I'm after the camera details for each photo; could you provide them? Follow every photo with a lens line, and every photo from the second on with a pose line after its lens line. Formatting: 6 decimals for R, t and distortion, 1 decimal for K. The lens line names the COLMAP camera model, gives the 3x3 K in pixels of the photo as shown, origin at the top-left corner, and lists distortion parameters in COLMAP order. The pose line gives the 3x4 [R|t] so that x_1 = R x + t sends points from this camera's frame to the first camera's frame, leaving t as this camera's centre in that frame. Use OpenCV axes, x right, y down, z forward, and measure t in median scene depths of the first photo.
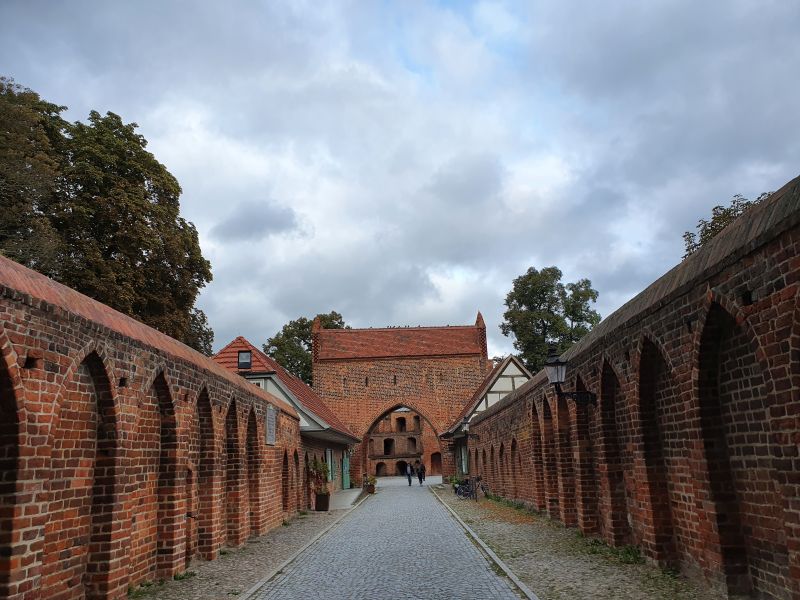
lens RADIAL K [[635.0, 0, 400.0], [0, 635.0, 300.0], [0, 0, 1]] dist [0.073567, -0.162646]
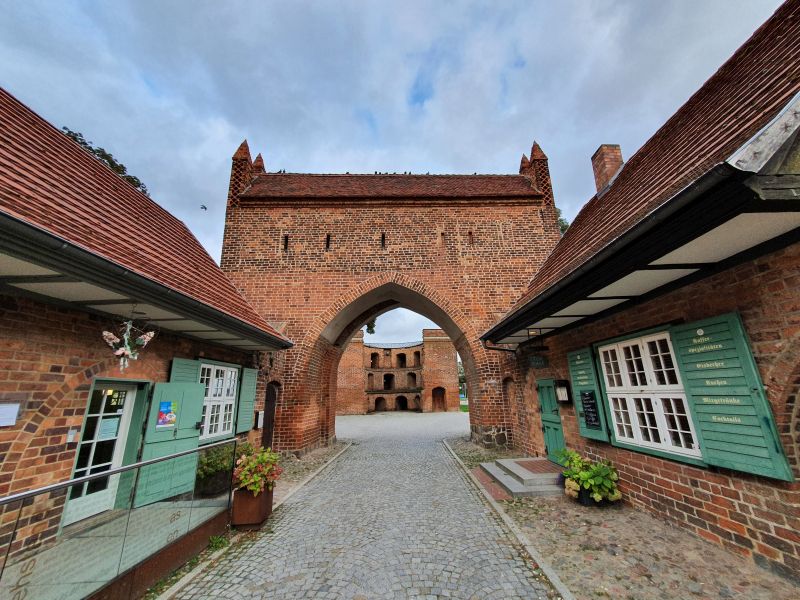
lens RADIAL K [[322.5, 0, 400.0], [0, 322.5, 300.0], [0, 0, 1]] dist [-0.017137, -0.000115]
pose [[0.999812, 0.010628, -0.016192, 0.014351], [-0.011298, 0.999060, -0.041843, 0.249814], [0.015732, 0.042018, 0.998993, 0.993146]]
